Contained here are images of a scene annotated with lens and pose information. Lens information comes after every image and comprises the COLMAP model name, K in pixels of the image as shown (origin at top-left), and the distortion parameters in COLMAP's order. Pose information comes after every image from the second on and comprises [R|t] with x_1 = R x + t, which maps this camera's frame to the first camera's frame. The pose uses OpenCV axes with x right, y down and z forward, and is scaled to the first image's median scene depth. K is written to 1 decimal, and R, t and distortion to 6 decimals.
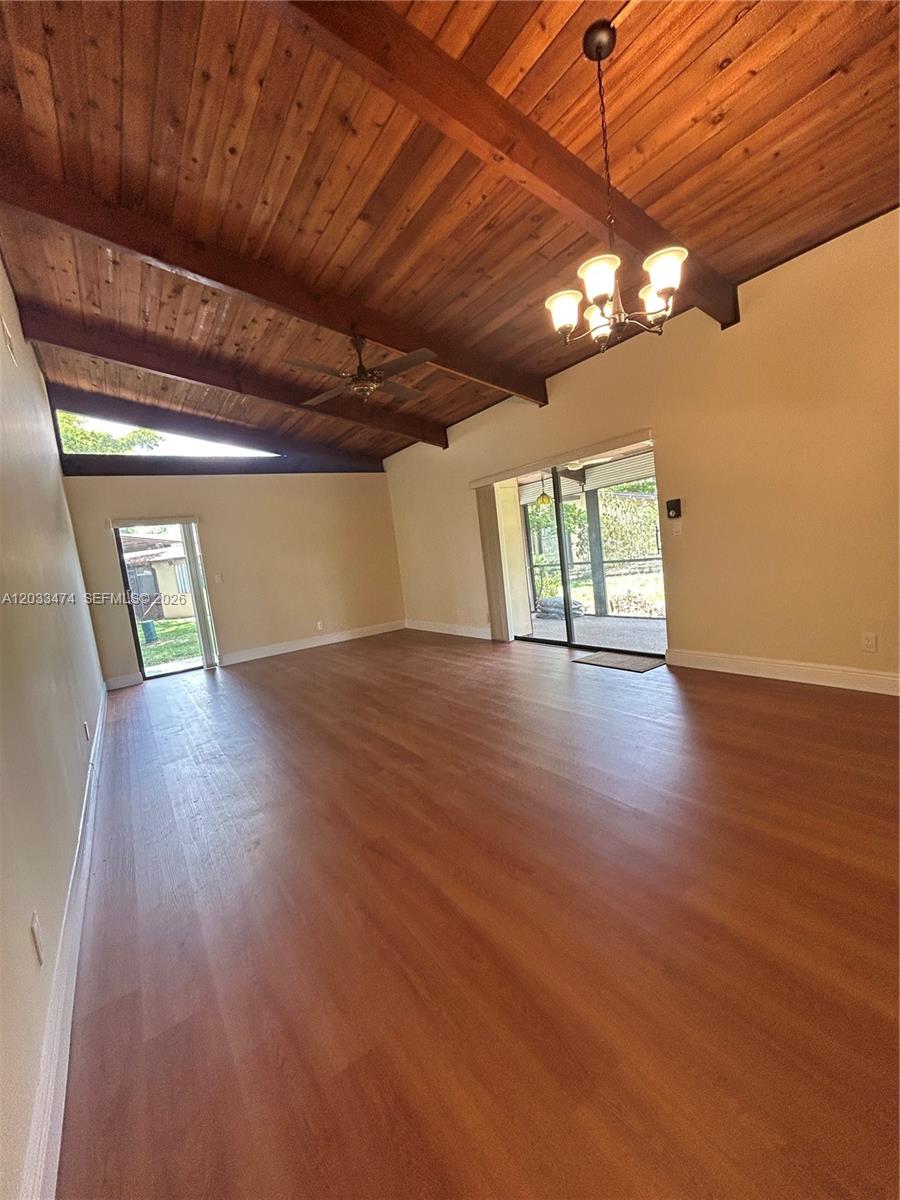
lens RADIAL K [[489.7, 0, 449.0], [0, 489.7, 600.2], [0, 0, 1]] dist [-0.002261, 0.001273]
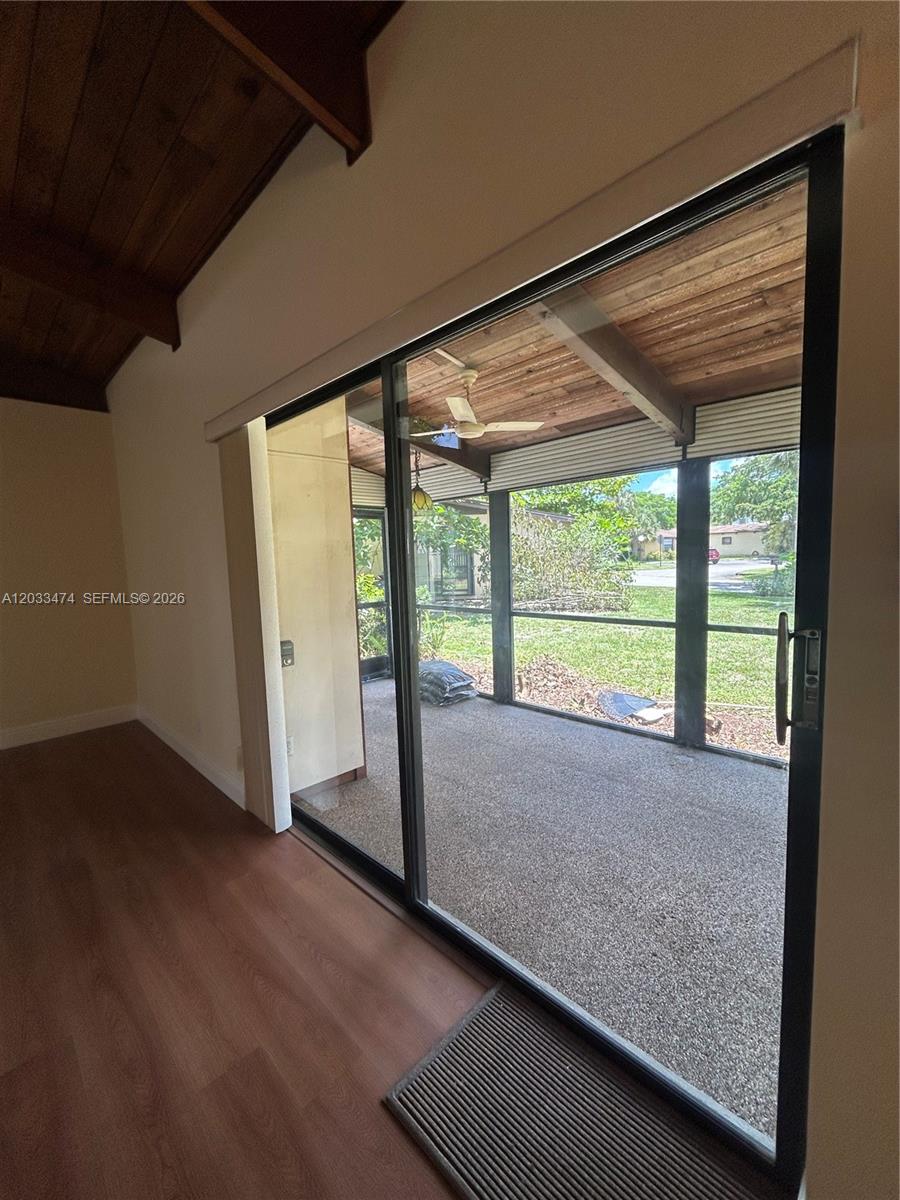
lens RADIAL K [[489.7, 0, 453.5], [0, 489.7, 599.1], [0, 0, 1]] dist [-0.002261, 0.001273]
pose [[0.978395, 0.065903, 0.195960, 0.240067], [-0.061531, 0.997703, -0.028320, -0.140368], [-0.197376, 0.015650, 0.980203, 0.804973]]
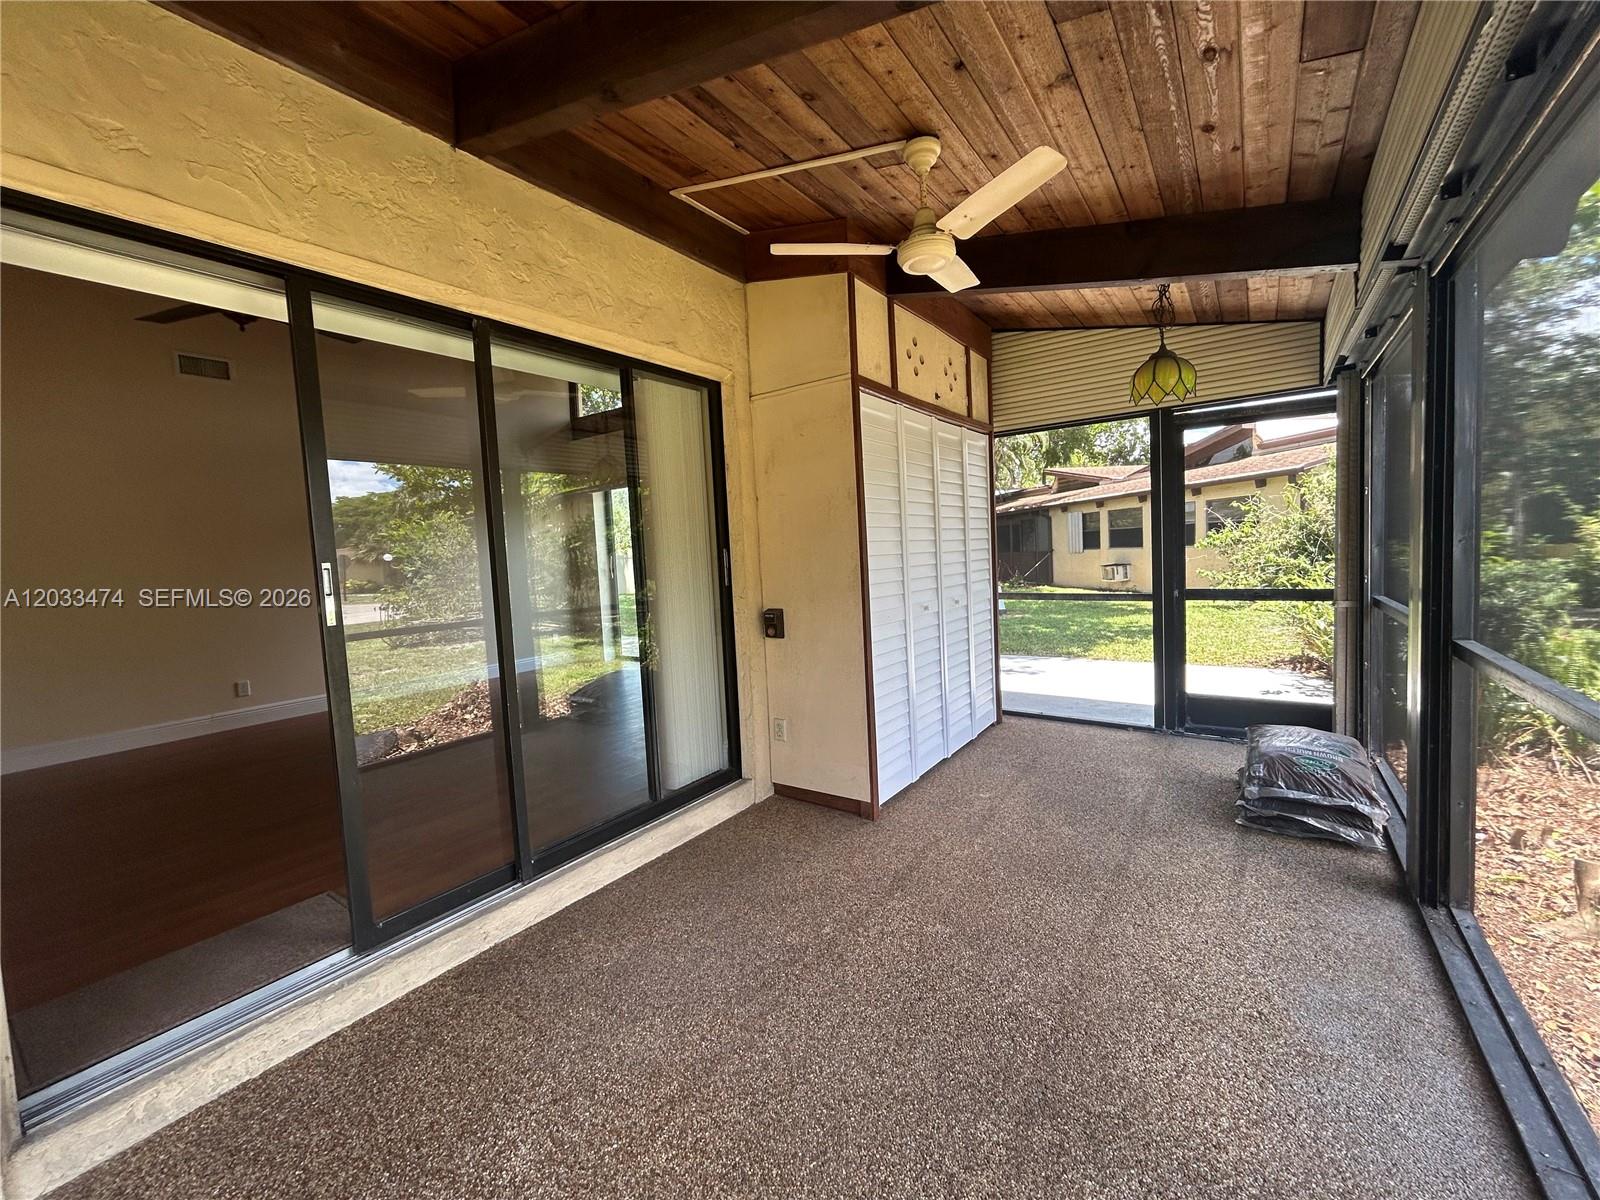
lens RADIAL K [[652.9, 0, 799.2], [0, 652.9, 594.5], [0, 0, 1]] dist [-0.002261, 0.001273]
pose [[0.358843, 0.156691, -0.920152, 0.869602], [-0.084215, 0.987223, 0.135270, -0.212473], [0.929591, 0.028950, 0.367454, 1.240043]]
